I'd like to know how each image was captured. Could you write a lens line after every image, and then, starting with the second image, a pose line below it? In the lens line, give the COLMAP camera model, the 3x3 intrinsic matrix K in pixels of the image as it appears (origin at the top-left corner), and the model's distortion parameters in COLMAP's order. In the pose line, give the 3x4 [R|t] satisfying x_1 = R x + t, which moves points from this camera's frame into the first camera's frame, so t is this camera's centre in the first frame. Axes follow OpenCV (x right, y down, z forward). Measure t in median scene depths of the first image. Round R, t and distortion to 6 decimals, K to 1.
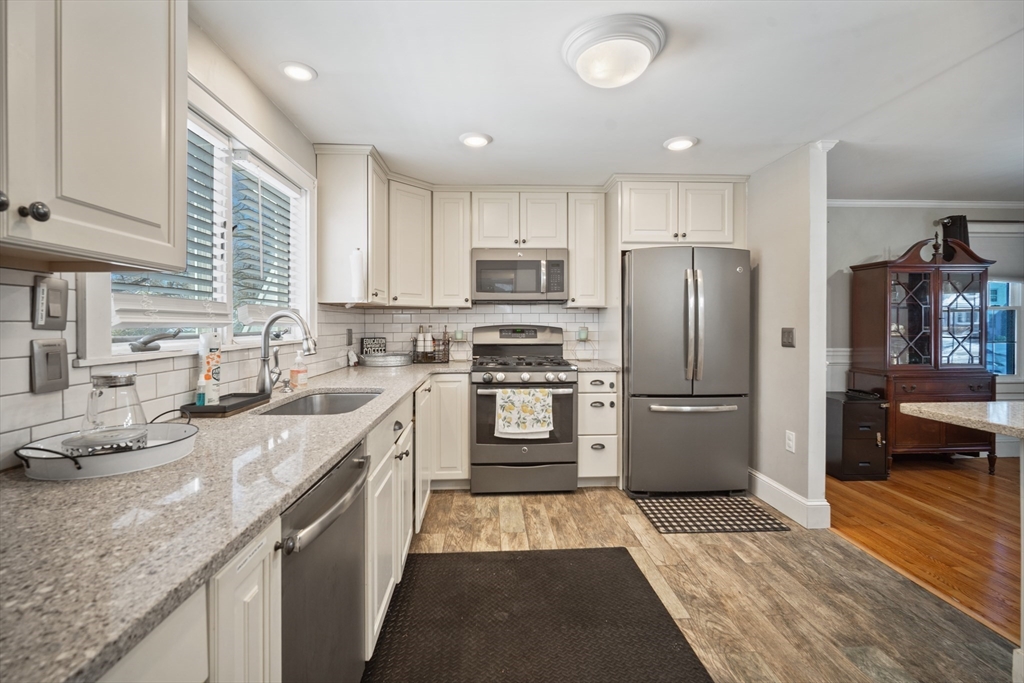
lens RADIAL K [[451.3, 0, 508.2], [0, 451.3, 324.2], [0, 0, 1]] dist [-0.013728, 0.004263]
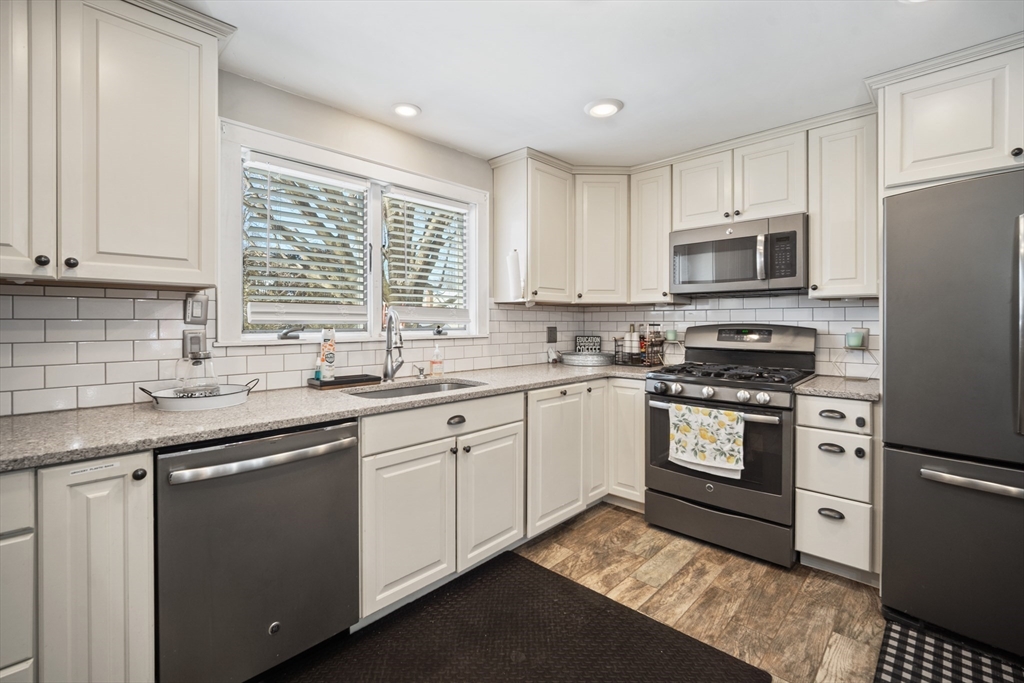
lens RADIAL K [[451.3, 0, 509.4], [0, 451.3, 322.8], [0, 0, 1]] dist [-0.013728, 0.004263]
pose [[0.683931, 0.003981, -0.729536, 0.367054], [-0.003742, 0.999991, 0.001949, -0.000695], [0.729537, 0.001397, 0.683940, 0.236385]]
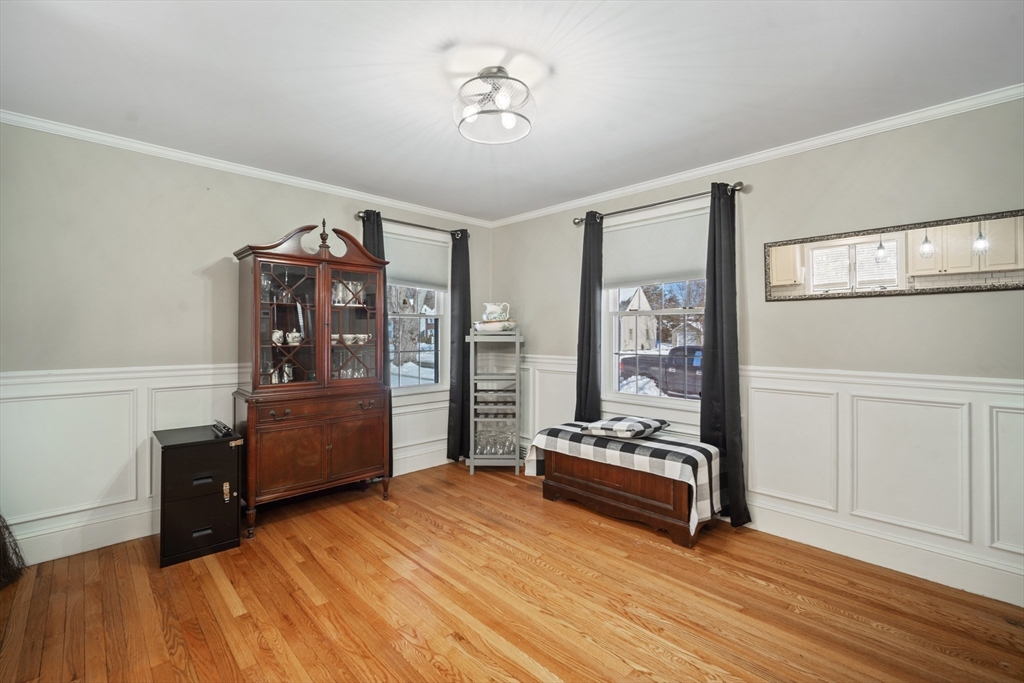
lens RADIAL K [[451.3, 0, 504.2], [0, 451.3, 328.1], [0, 0, 1]] dist [-0.013728, 0.004263]
pose [[0.751228, 0.012114, 0.659931, 0.765780], [-0.003435, 0.999890, -0.014444, 0.005461], [-0.660033, 0.008584, 0.751187, 0.187104]]
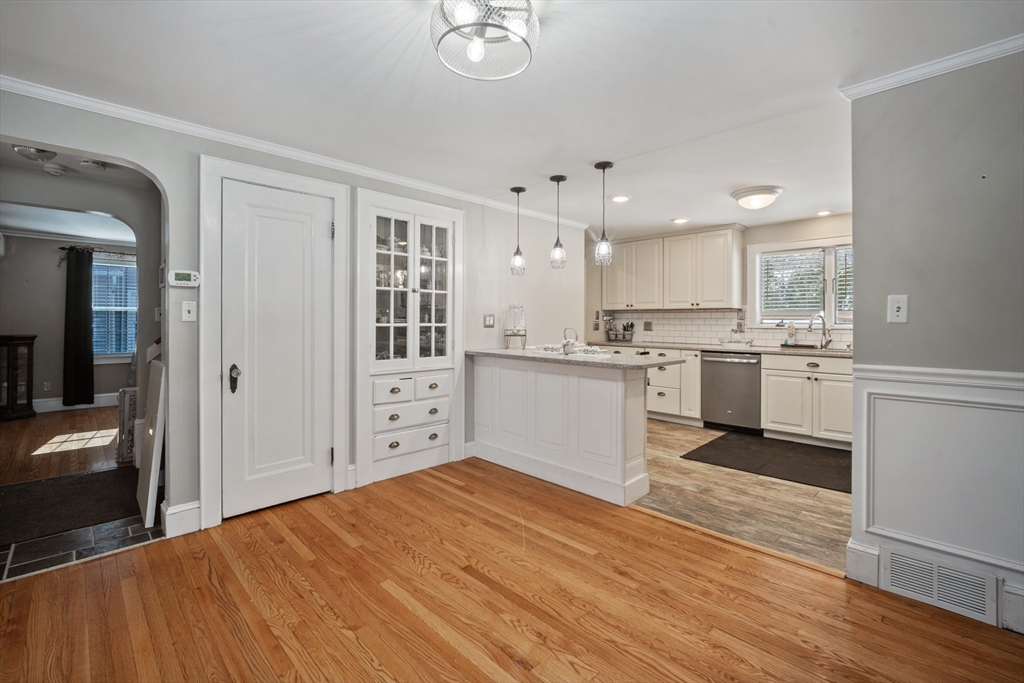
lens RADIAL K [[451.3, 0, 508.1], [0, 451.3, 321.0], [0, 0, 1]] dist [-0.013728, 0.004263]
pose [[-0.744808, 0.000415, -0.667279, 1.453986], [-0.002396, 0.999992, 0.003297, 0.004080], [0.667275, 0.004055, -0.744801, 1.022119]]
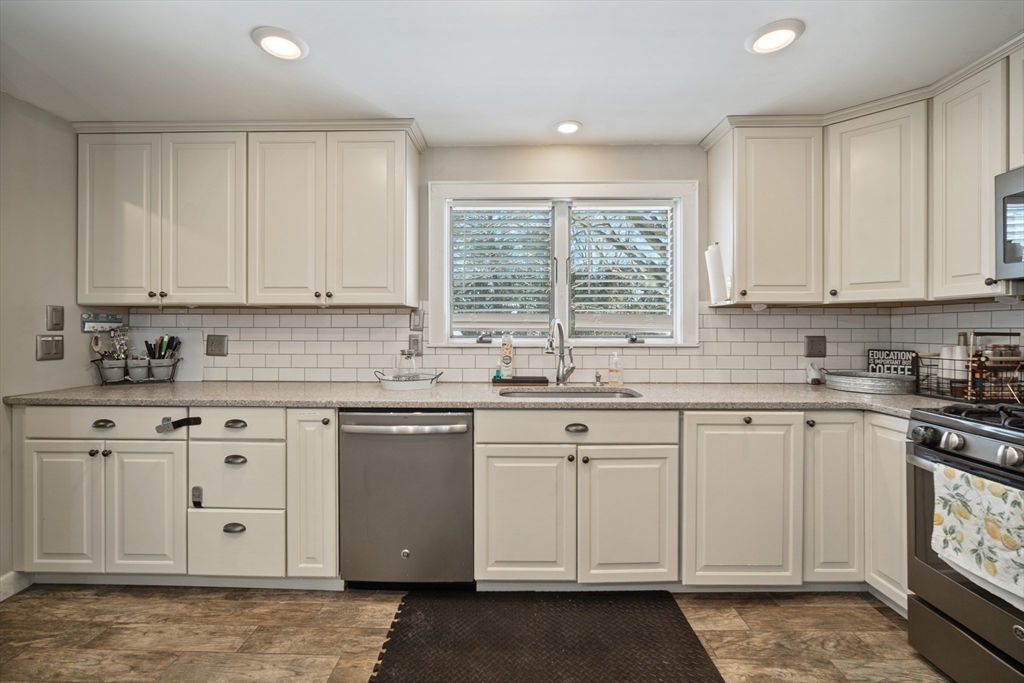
lens RADIAL K [[451.3, 0, 508.0], [0, 451.3, 328.5], [0, 0, 1]] dist [-0.013728, 0.004263]
pose [[-0.064395, -0.000514, -0.997924, 0.489635], [-0.002626, 0.999996, -0.000345, -0.000780], [0.997921, 0.002598, -0.064396, 0.565975]]
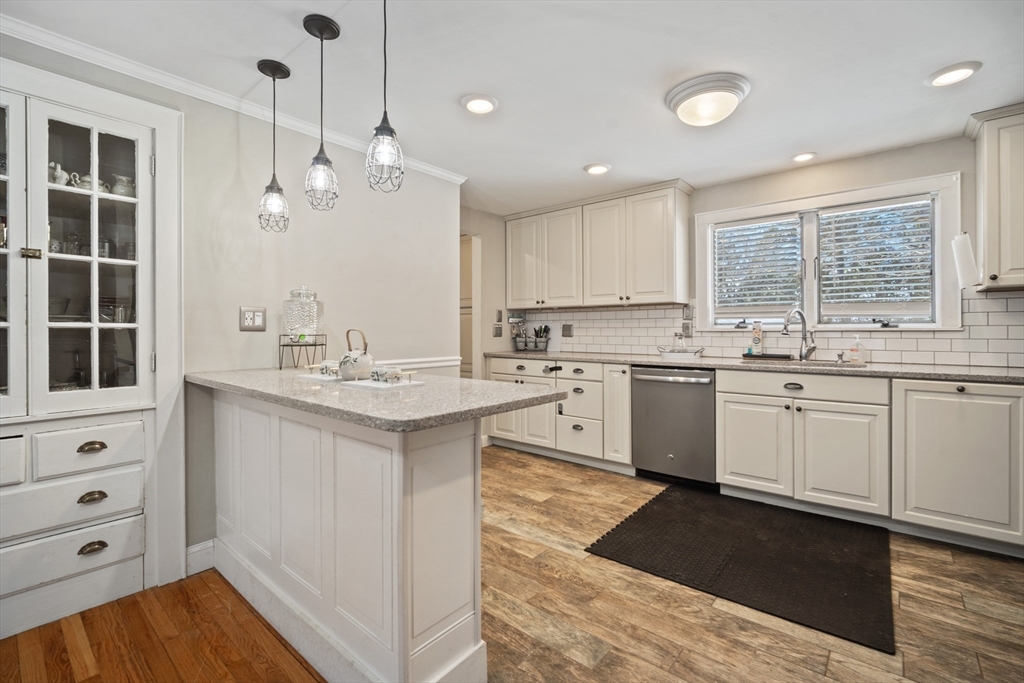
lens RADIAL K [[451.3, 0, 510.6], [0, 451.3, 330.1], [0, 0, 1]] dist [-0.013728, 0.004263]
pose [[-0.681222, 0.005301, -0.732058, 0.864897], [0.003814, 0.999986, 0.003692, 0.024745], [0.732067, -0.000277, -0.681232, 0.815950]]
